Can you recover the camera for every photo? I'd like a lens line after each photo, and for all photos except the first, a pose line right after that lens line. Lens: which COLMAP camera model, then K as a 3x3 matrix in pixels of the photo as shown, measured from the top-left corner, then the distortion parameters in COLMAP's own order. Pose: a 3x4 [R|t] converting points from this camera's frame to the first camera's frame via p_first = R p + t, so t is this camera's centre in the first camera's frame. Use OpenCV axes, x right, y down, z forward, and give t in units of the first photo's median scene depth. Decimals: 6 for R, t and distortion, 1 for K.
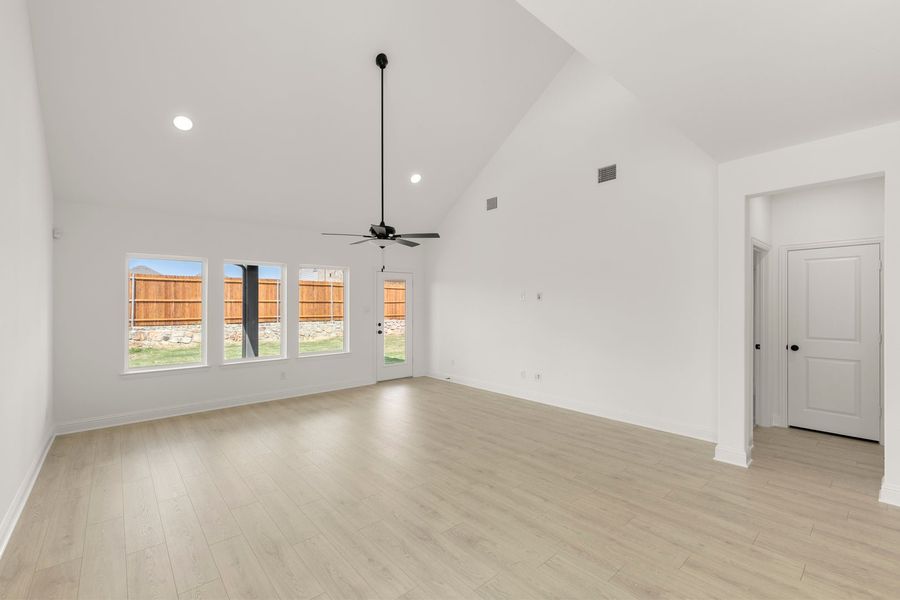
lens RADIAL K [[387.7, 0, 448.6], [0, 387.7, 310.3], [0, 0, 1]] dist [-0.000116, -0.000094]
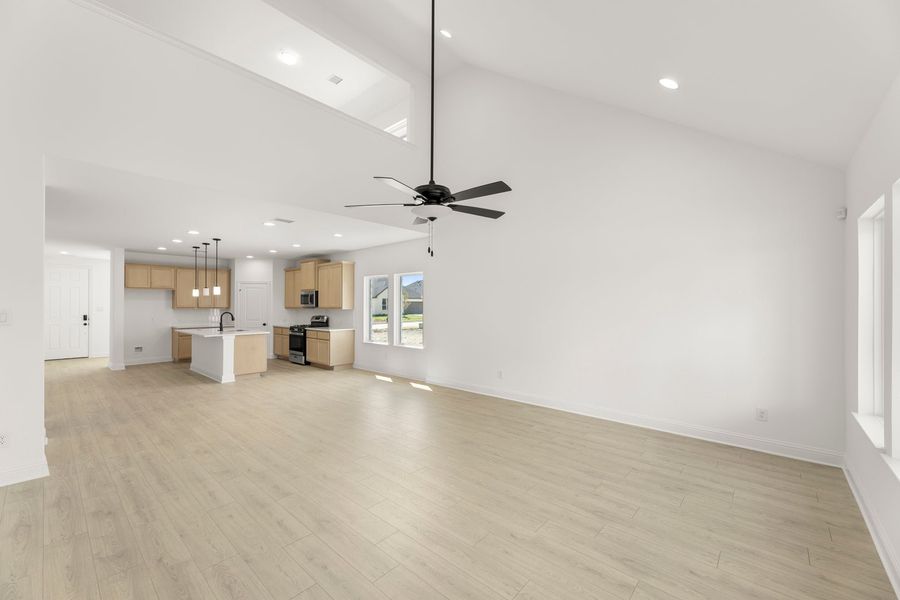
lens RADIAL K [[364.0, 0, 448.0], [0, 364.0, 303.0], [0, 0, 1]] dist [0.000169, 0.000022]
pose [[-0.992401, 0.006595, -0.122870, -0.080561], [0.005086, 0.999908, 0.012589, -0.016605], [0.122942, 0.011868, -0.992343, 1.031444]]
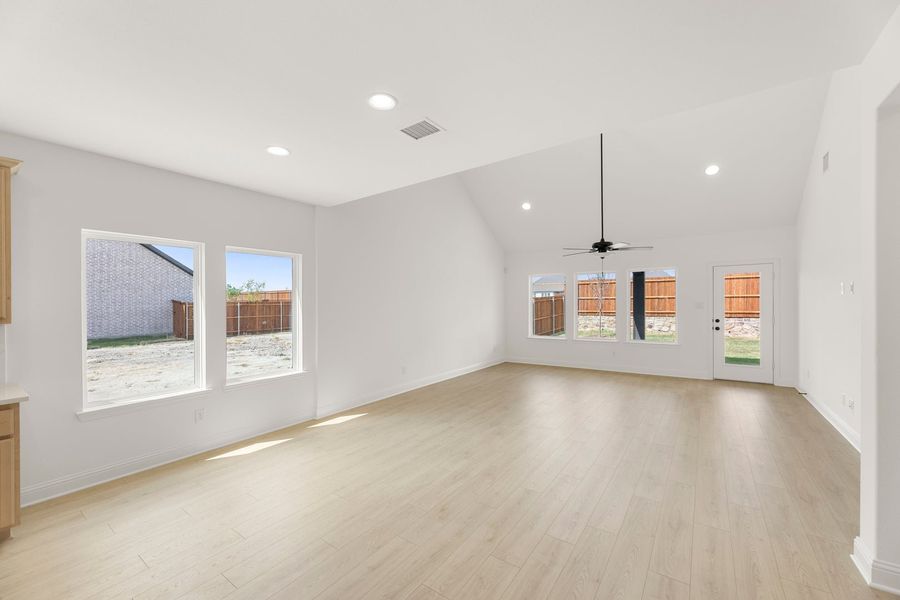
lens RADIAL K [[364.0, 0, 448.0], [0, 364.0, 303.0], [0, 0, 1]] dist [0.000169, 0.000022]
pose [[0.231498, 0.001168, -0.972835, 0.572205], [-0.004193, 0.999991, 0.000203, -0.005842], [0.972826, 0.004032, 0.231501, 0.131046]]
